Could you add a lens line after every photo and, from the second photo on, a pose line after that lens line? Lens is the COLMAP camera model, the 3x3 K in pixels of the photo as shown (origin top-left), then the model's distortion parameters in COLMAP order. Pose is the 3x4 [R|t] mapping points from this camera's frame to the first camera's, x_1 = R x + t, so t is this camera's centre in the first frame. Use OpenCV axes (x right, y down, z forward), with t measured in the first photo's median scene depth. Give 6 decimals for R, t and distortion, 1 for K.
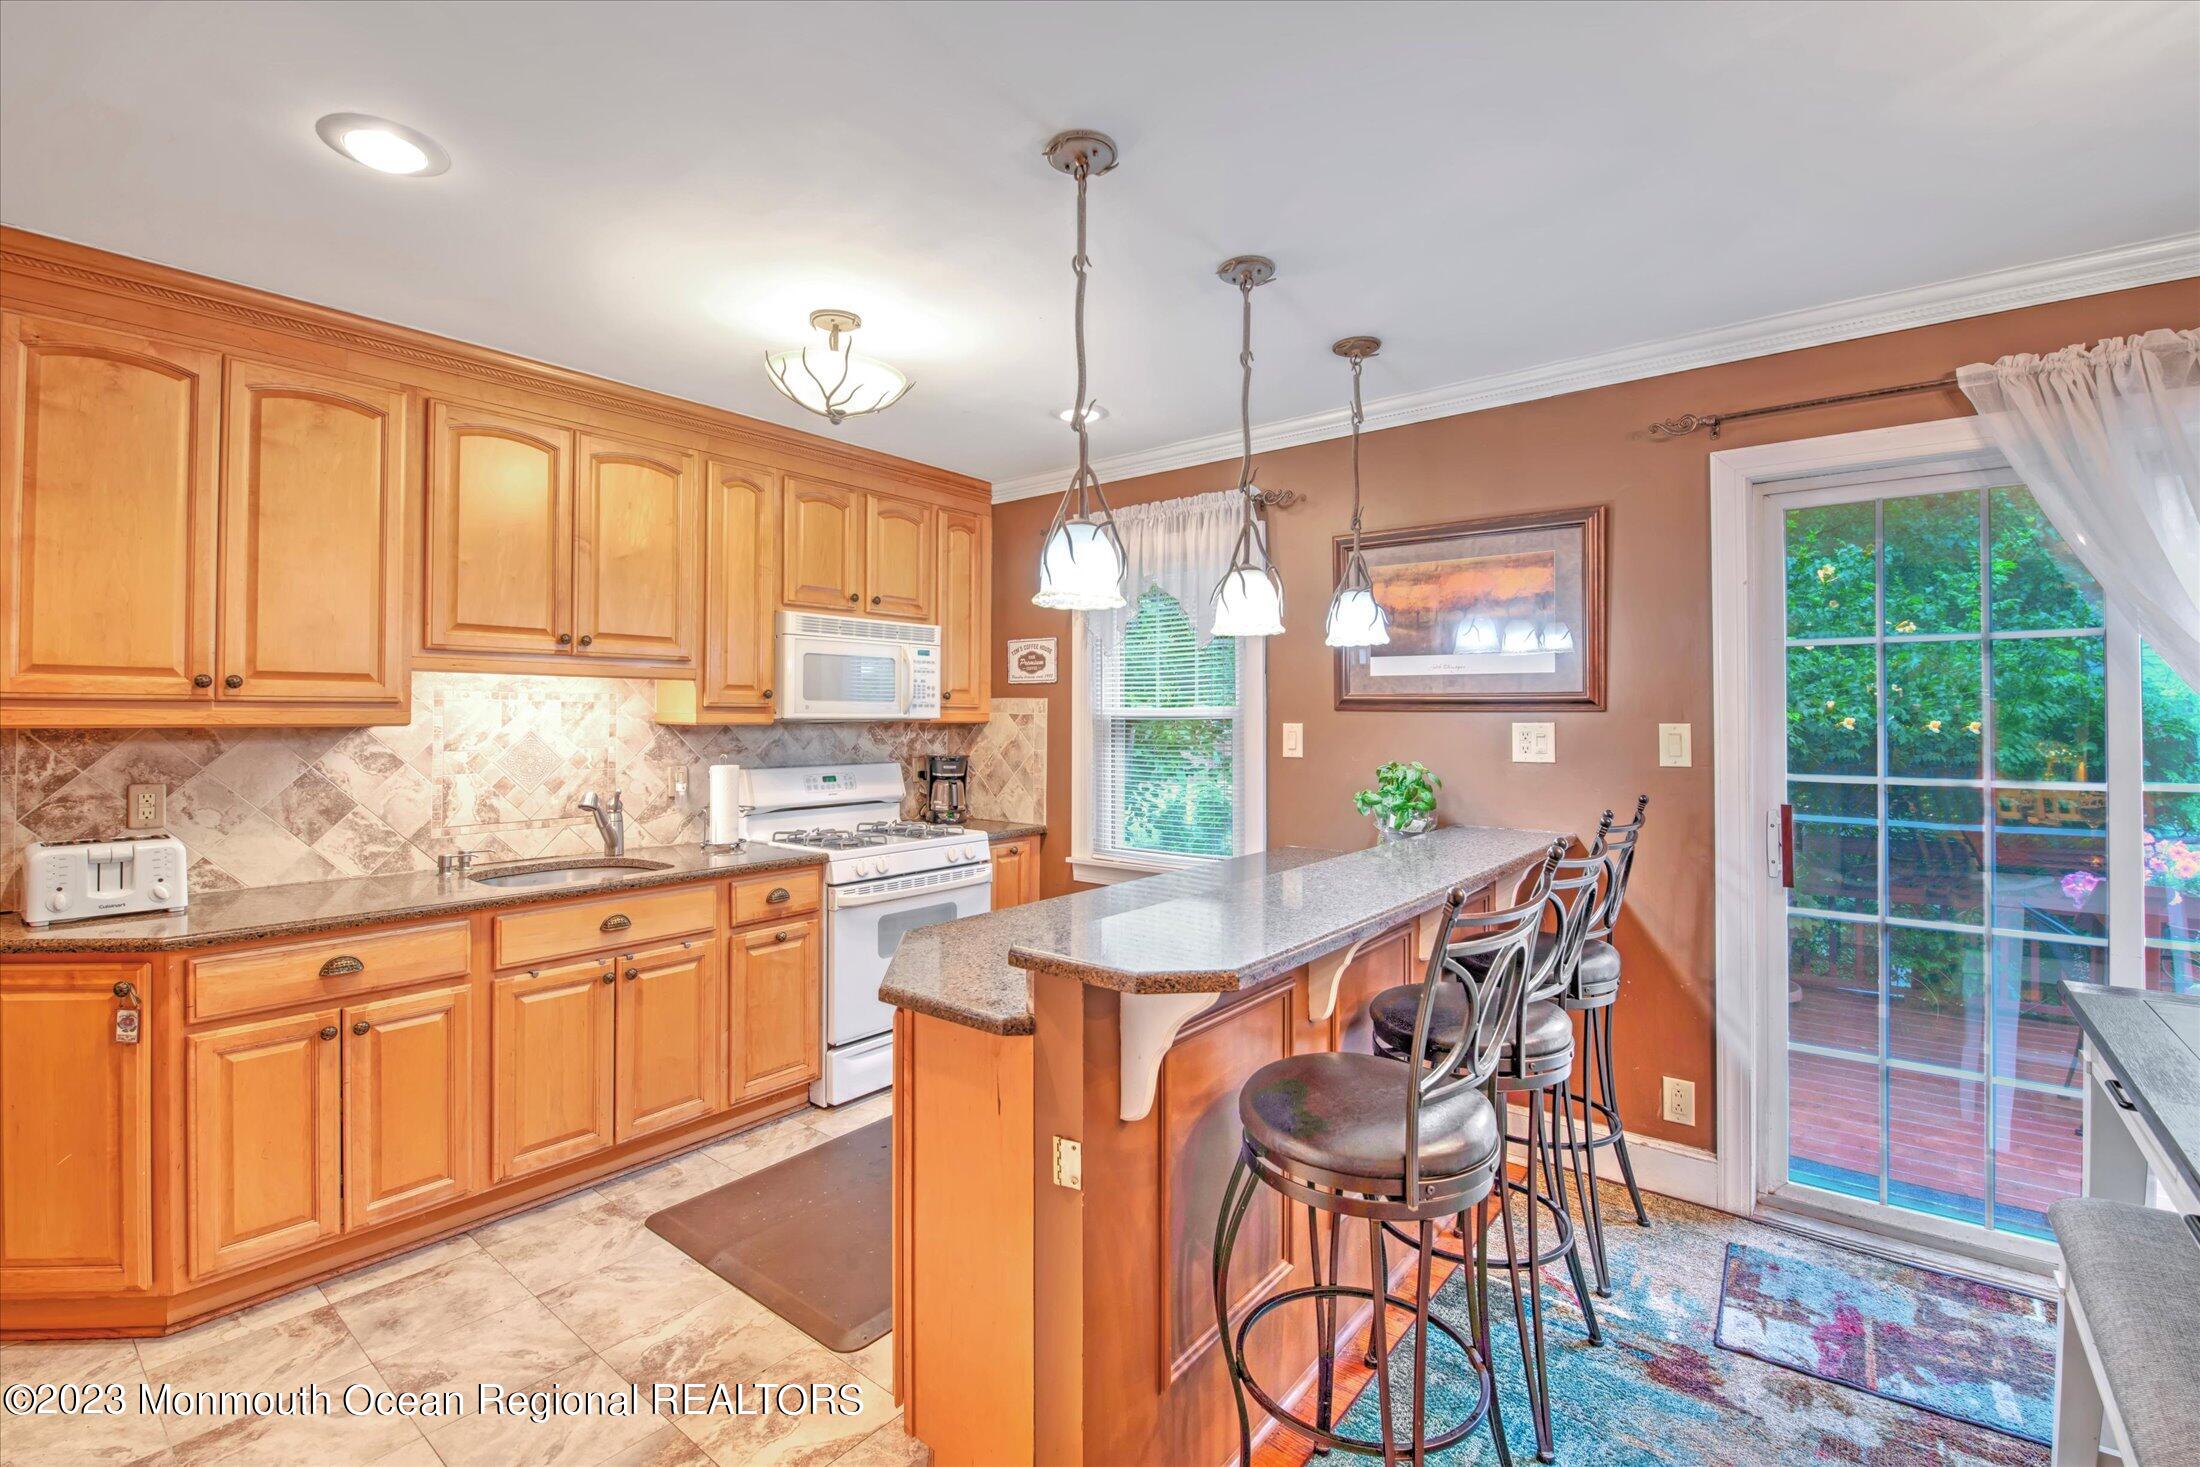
lens RADIAL K [[961.0, 0, 1105.7], [0, 961.0, 710.7], [0, 0, 1]] dist [-0.010046, -0.006620]
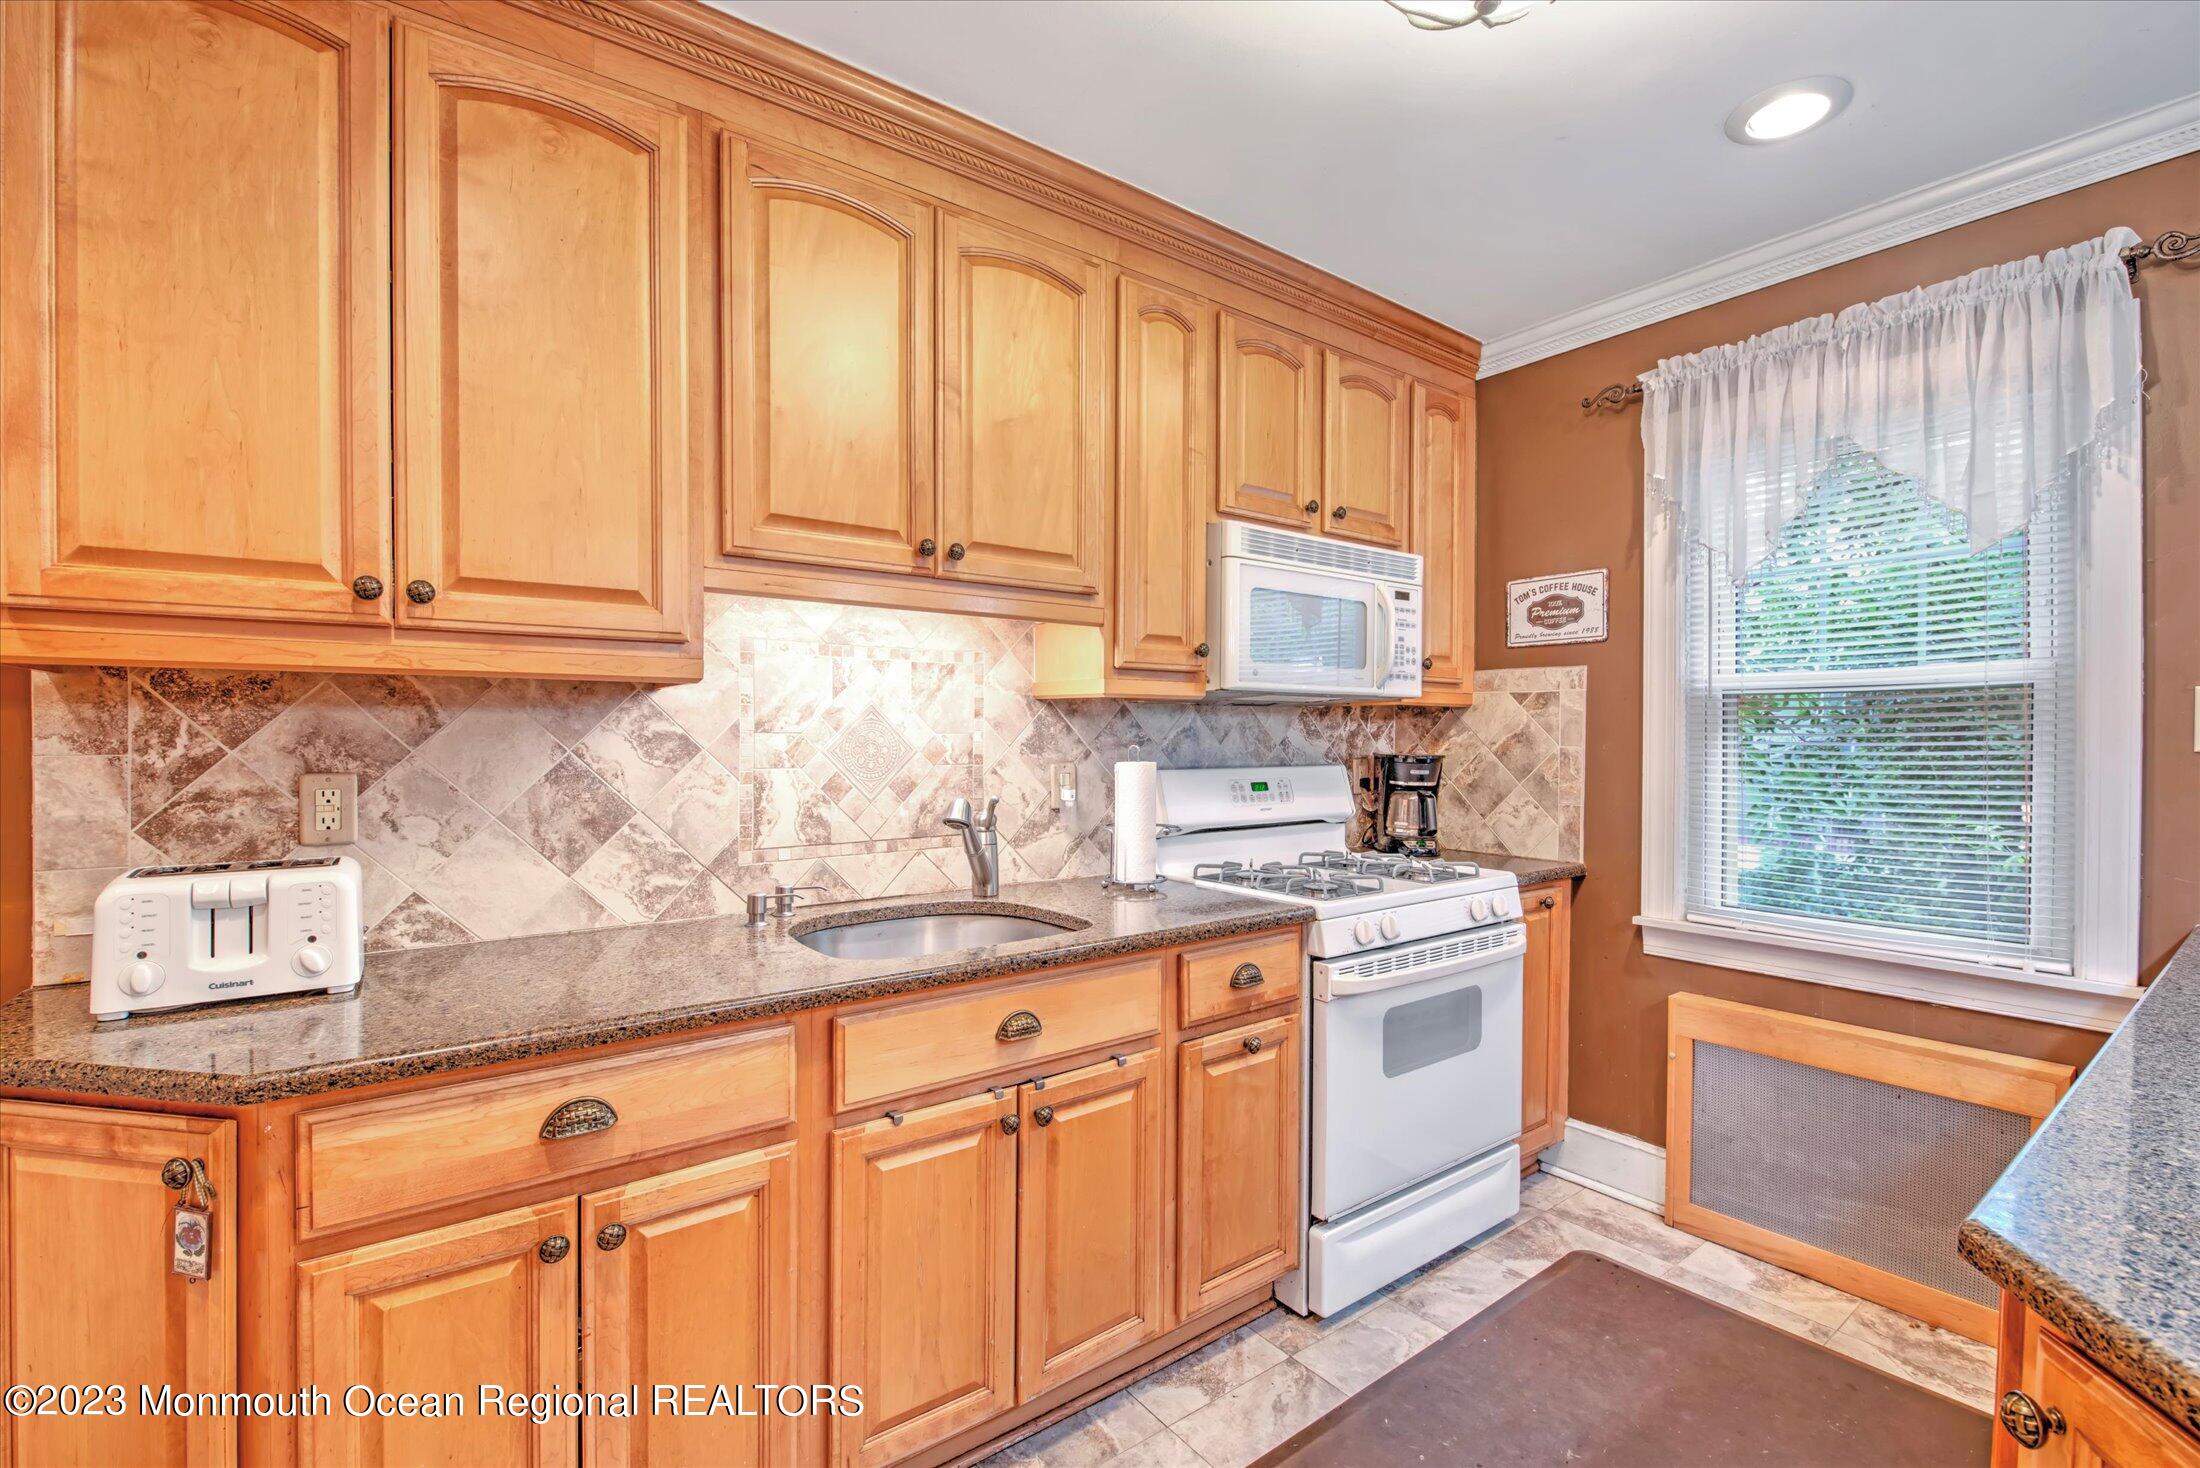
lens RADIAL K [[961.0, 0, 1107.7], [0, 961.0, 749.6], [0, 0, 1]] dist [-0.010046, -0.006620]
pose [[0.965402, 0.003195, -0.260746, -0.319505], [0.002682, 0.999750, 0.022180, 0.044321], [0.260752, -0.022112, 0.965153, 0.475319]]
